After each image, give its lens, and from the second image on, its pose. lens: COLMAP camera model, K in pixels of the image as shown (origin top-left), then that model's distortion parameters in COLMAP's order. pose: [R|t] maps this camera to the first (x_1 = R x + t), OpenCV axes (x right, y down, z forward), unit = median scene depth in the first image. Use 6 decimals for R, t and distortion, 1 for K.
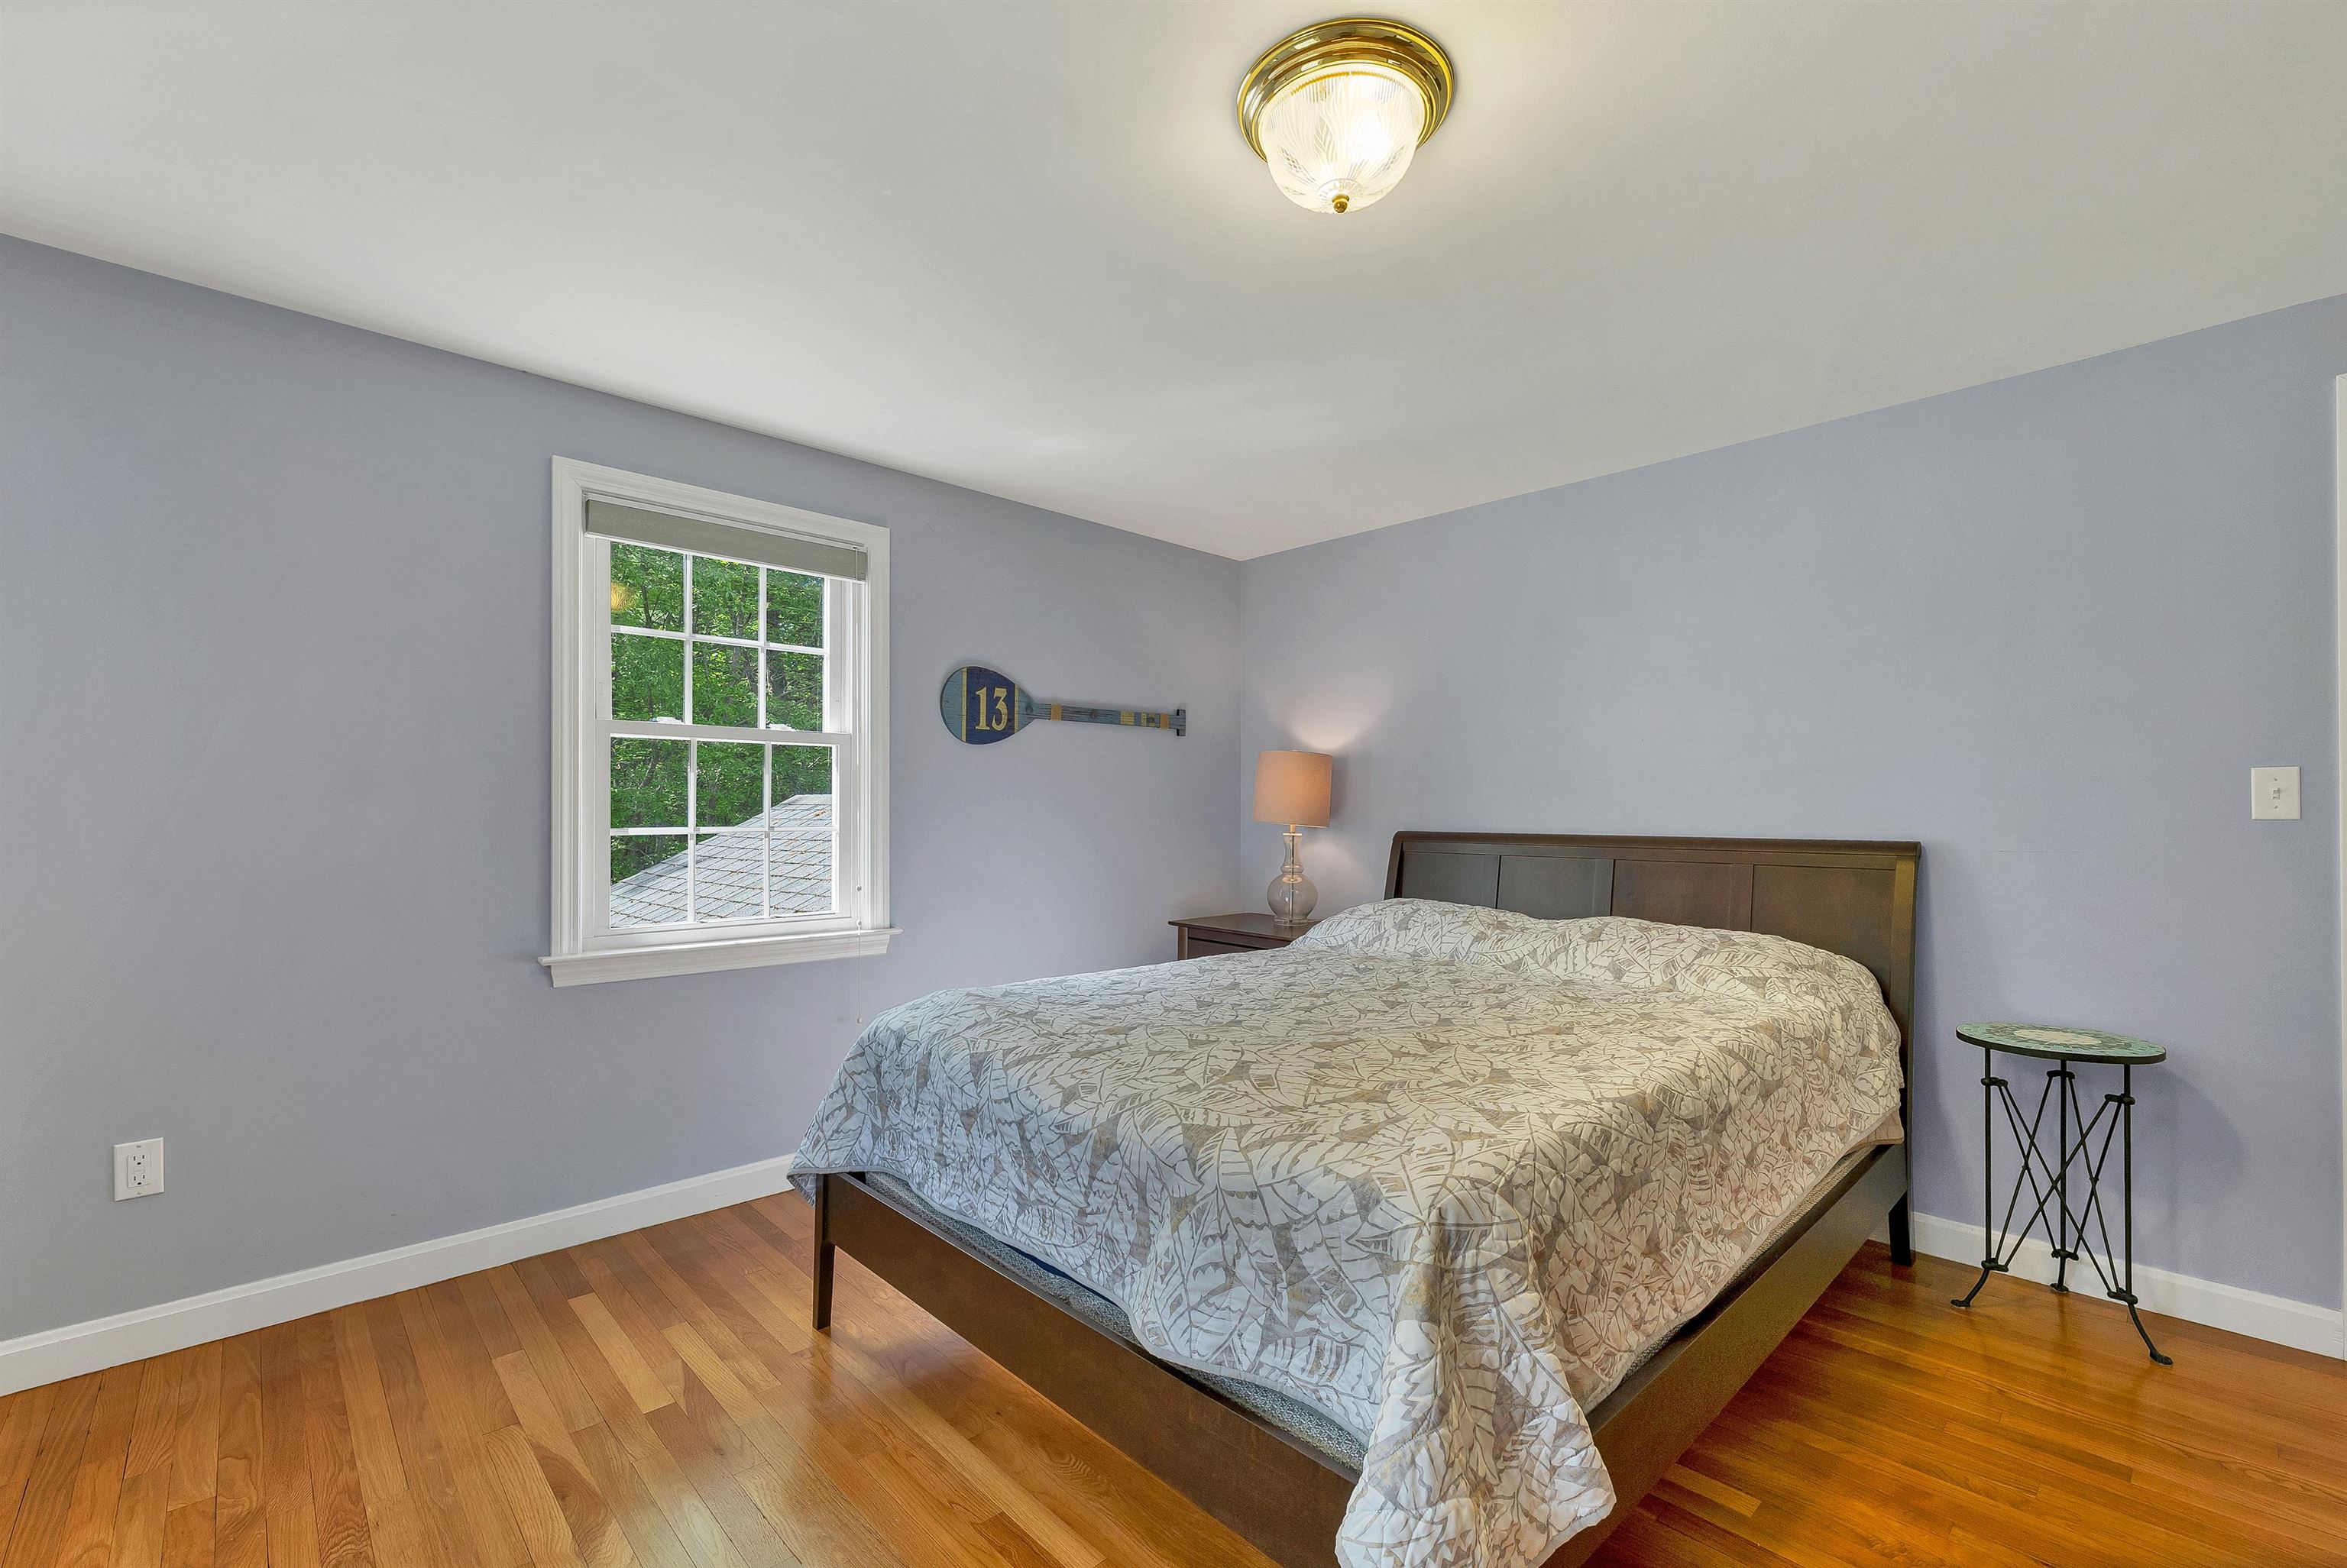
lens RADIAL K [[975.8, 0, 1176.7], [0, 975.8, 810.1], [0, 0, 1]] dist [-0.000921, -0.000075]
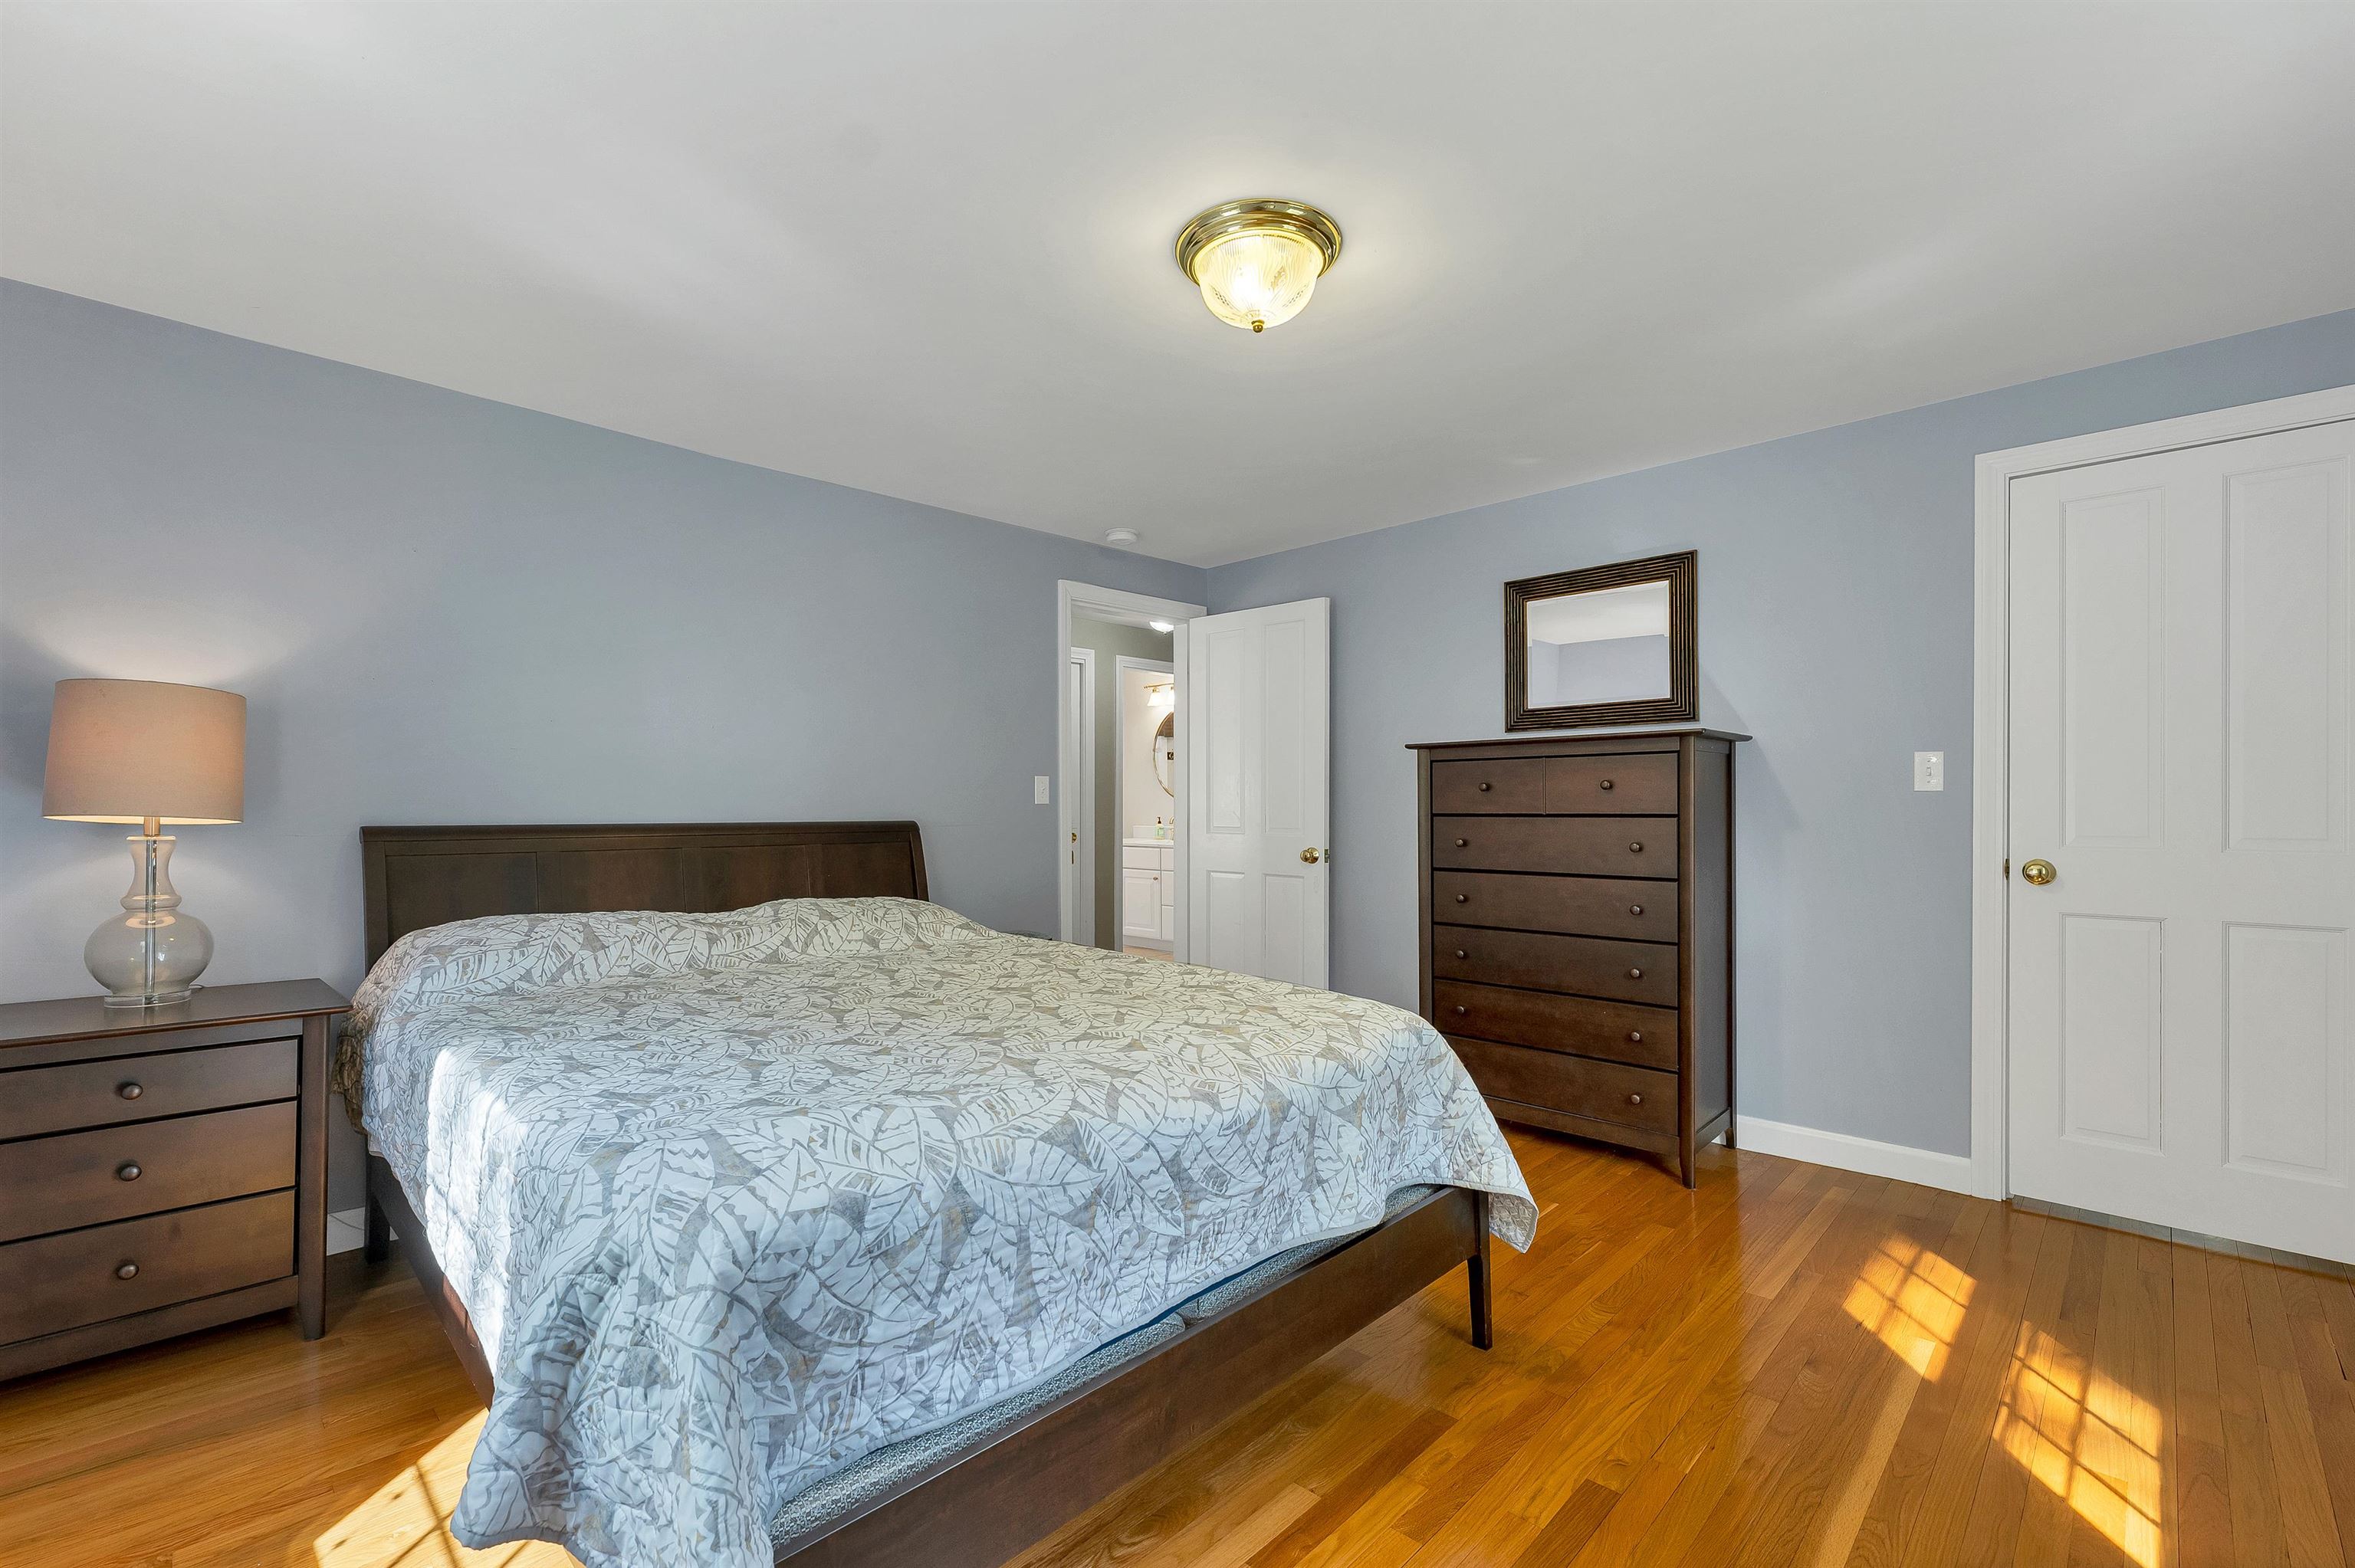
lens RADIAL K [[979.1, 0, 1180.7], [0, 979.1, 810.2], [0, 0, 1]] dist [-0.000921, -0.000075]
pose [[-0.015701, -0.008849, 0.999838, -0.996469], [-0.002494, 0.999958, 0.008810, 0.006882], [-0.999874, -0.002355, -0.015723, 0.987258]]
